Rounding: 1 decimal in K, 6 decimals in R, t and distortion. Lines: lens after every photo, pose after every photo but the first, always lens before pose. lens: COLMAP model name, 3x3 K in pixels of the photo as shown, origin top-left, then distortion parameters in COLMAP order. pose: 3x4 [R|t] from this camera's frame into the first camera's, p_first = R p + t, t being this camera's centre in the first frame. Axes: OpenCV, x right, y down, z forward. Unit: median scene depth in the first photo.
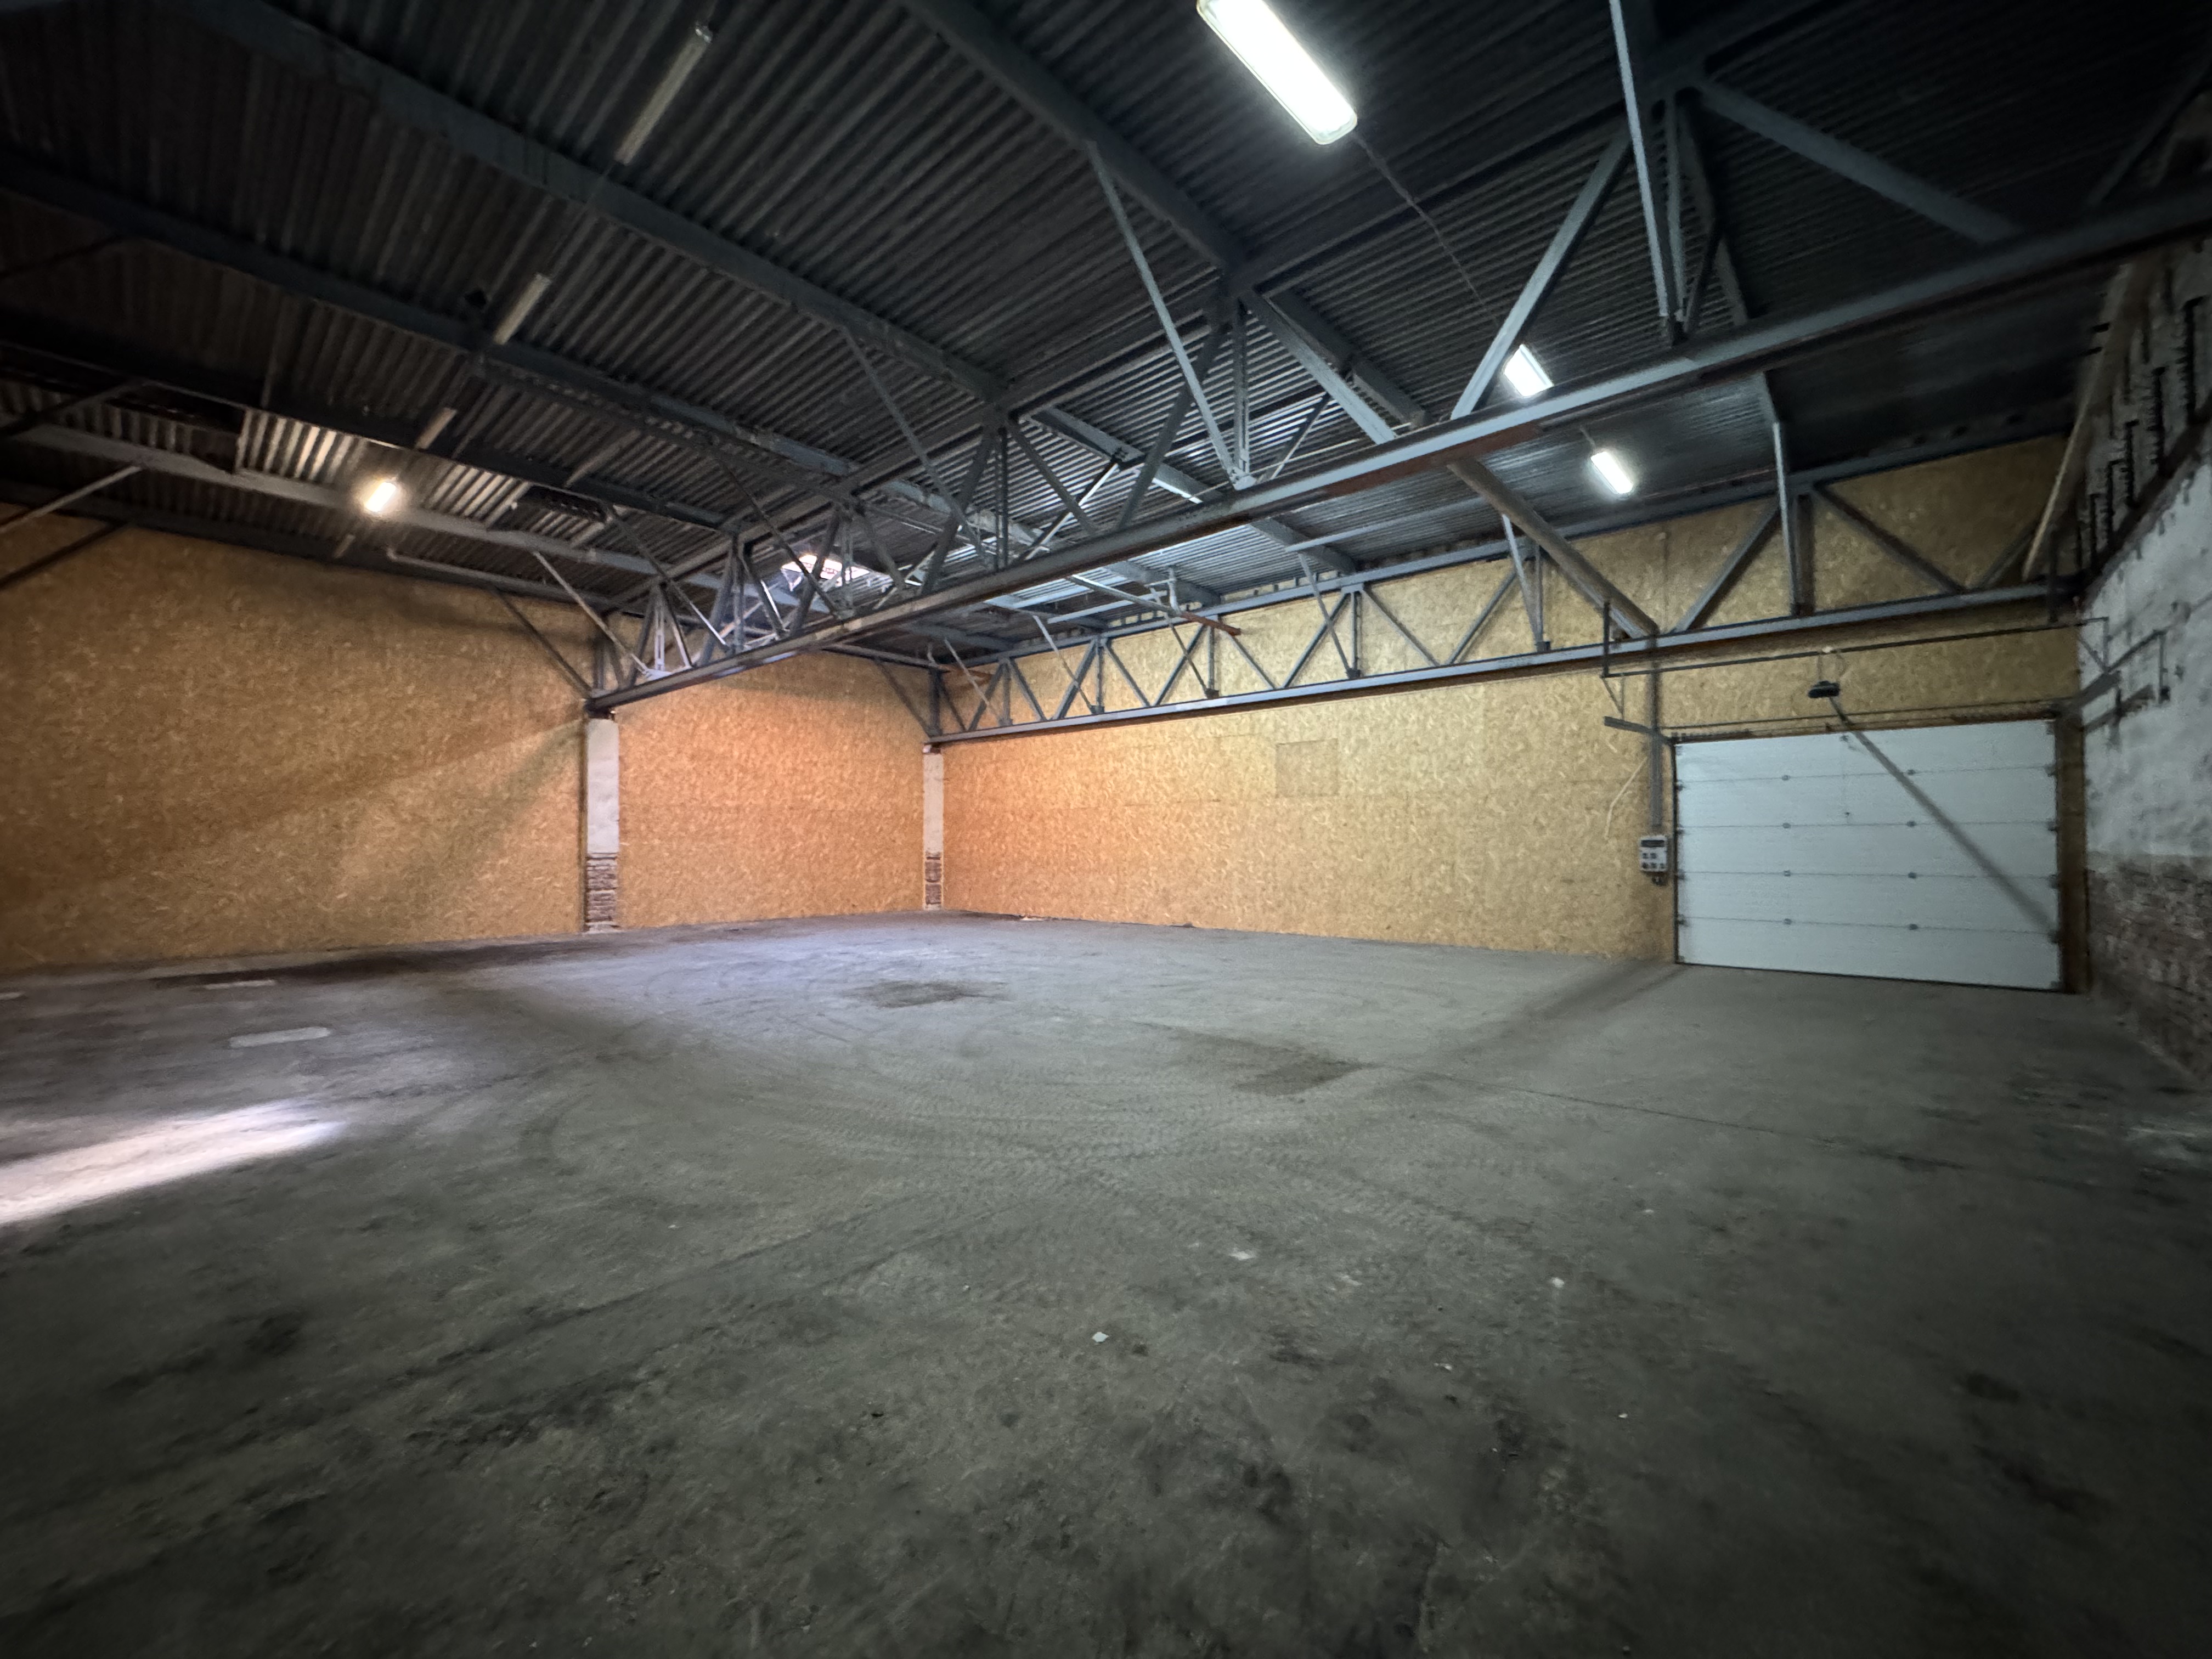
lens RADIAL K [[888.6, 0, 1102.4], [0, 888.6, 834.4], [0, 0, 1]] dist [0.001156, 0.000080]
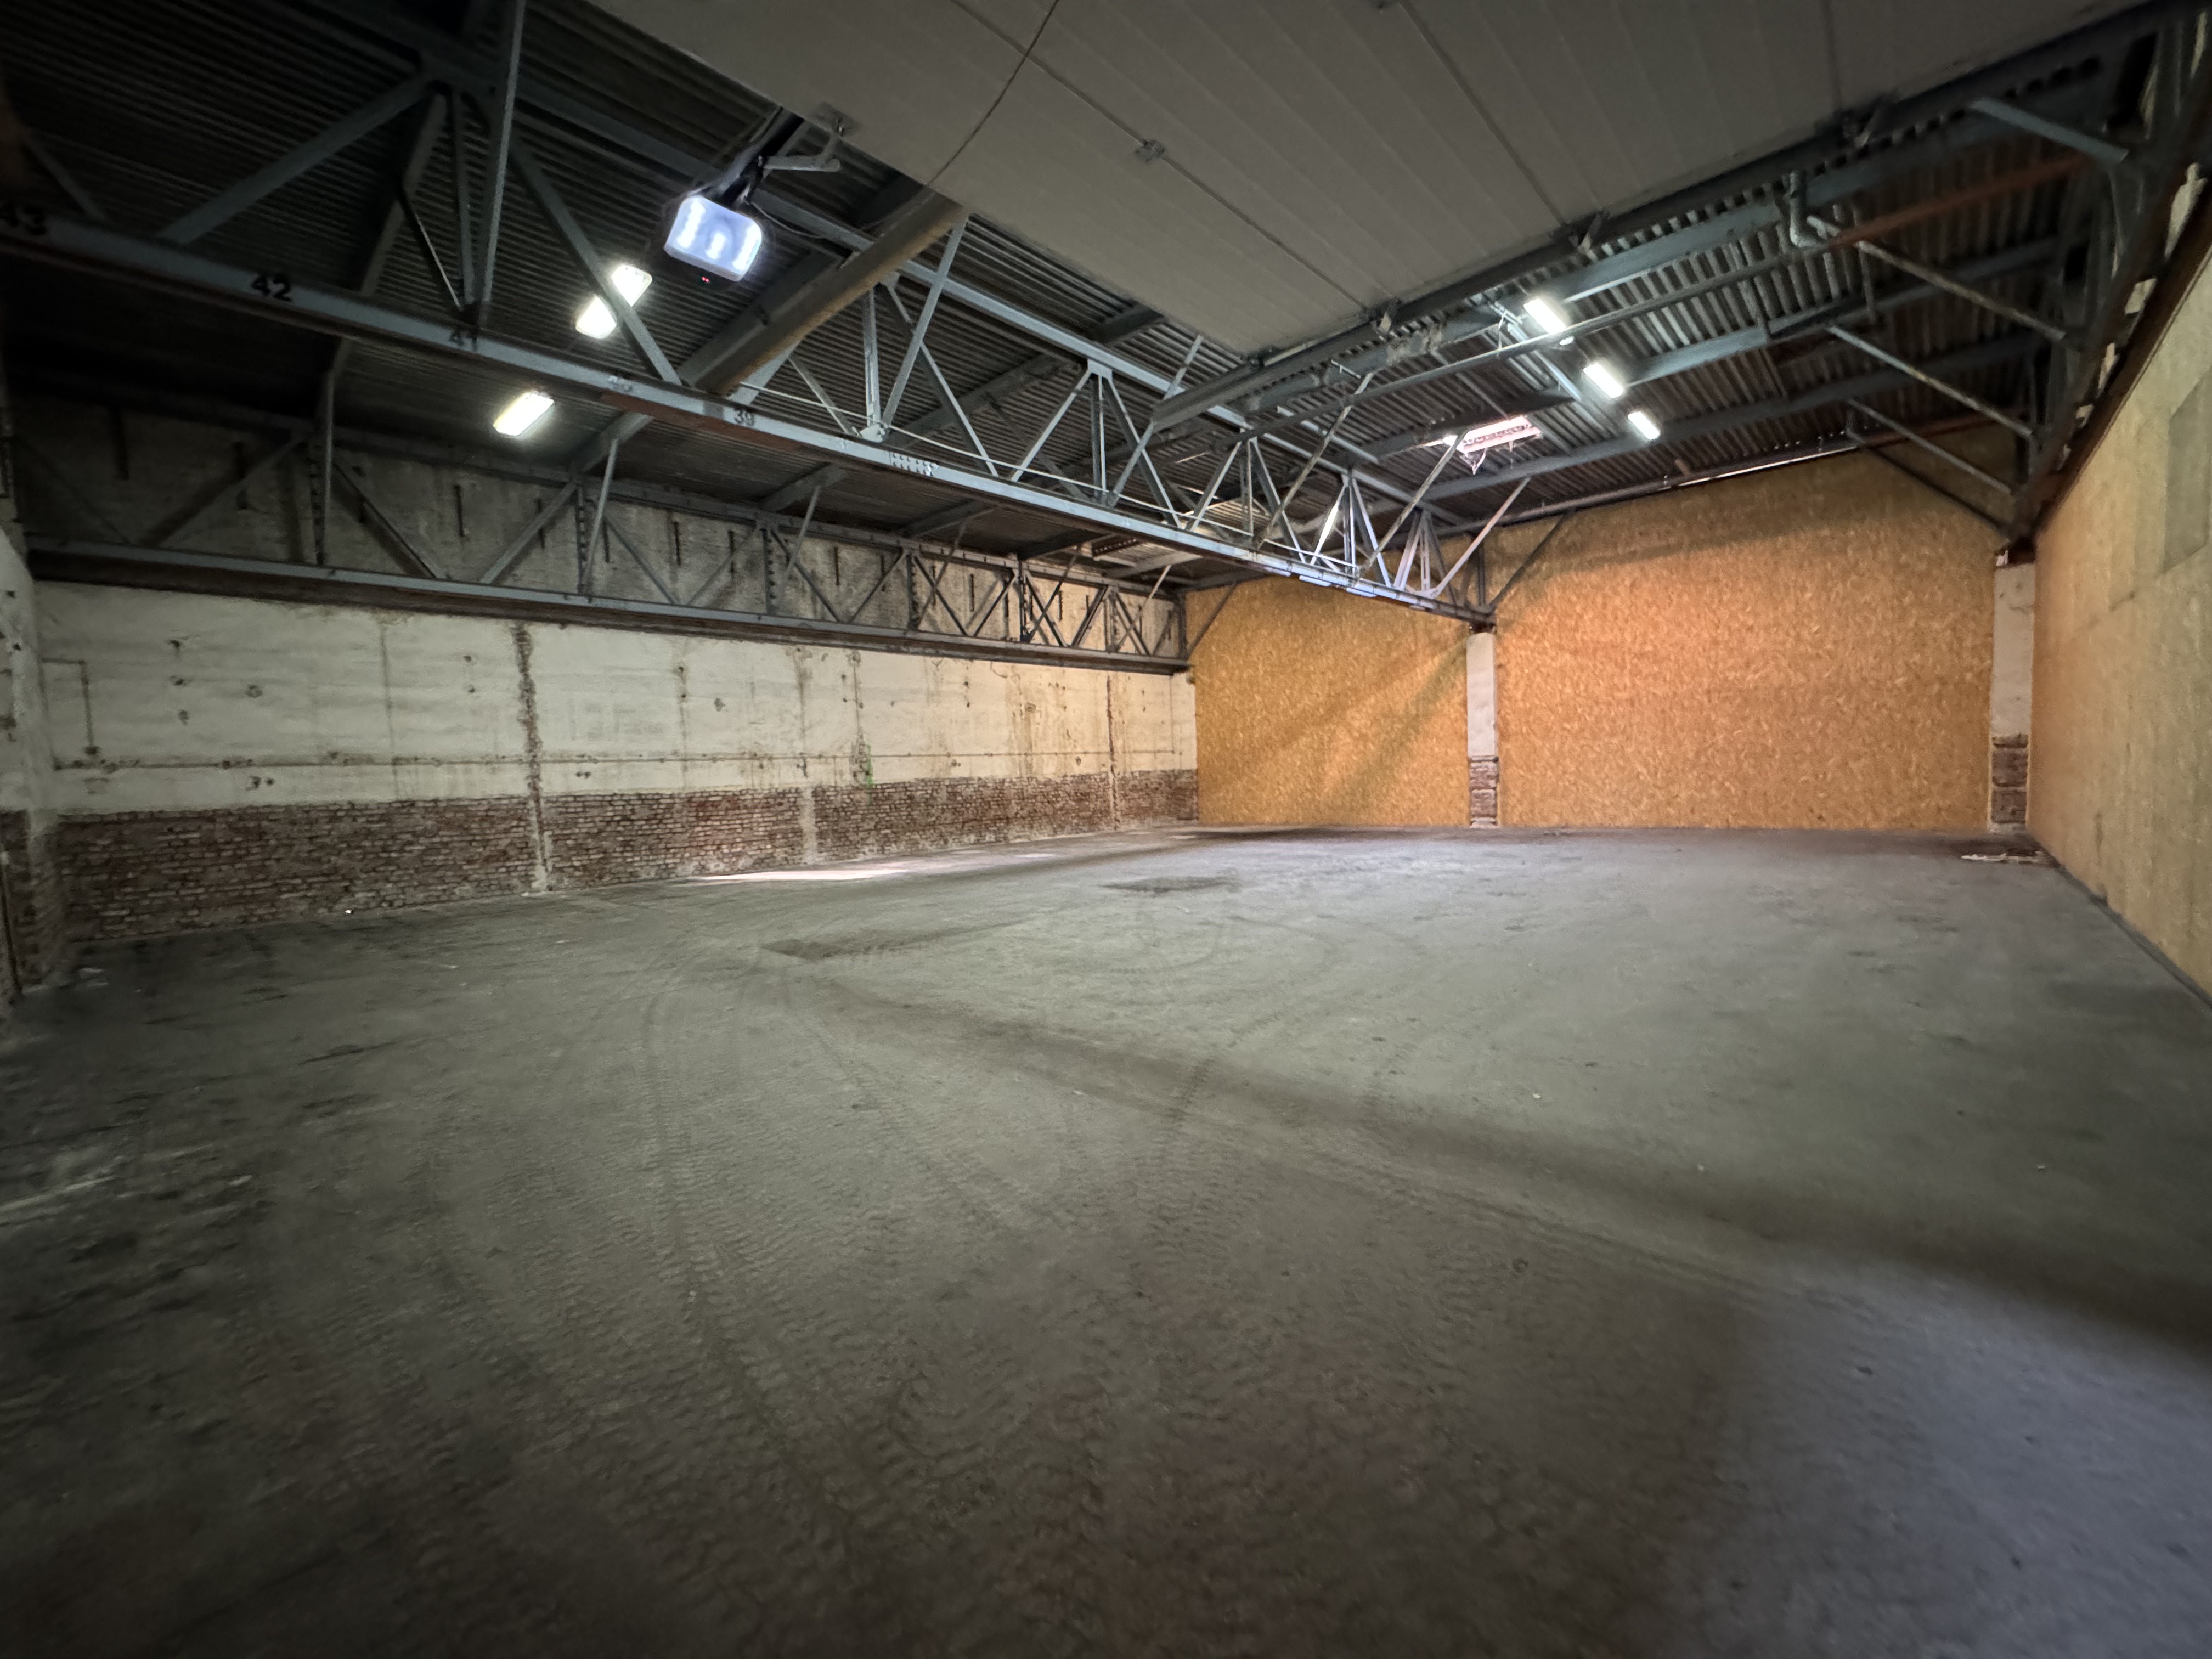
lens RADIAL K [[888.6, 0, 1102.8], [0, 888.6, 828.6], [0, 0, 1]] dist [0.001156, 0.000080]
pose [[-0.005063, 0.061259, -0.998109, 0.539775], [0.052547, 0.996759, 0.060909, 0.018655], [0.998606, -0.052139, -0.008266, 0.530569]]
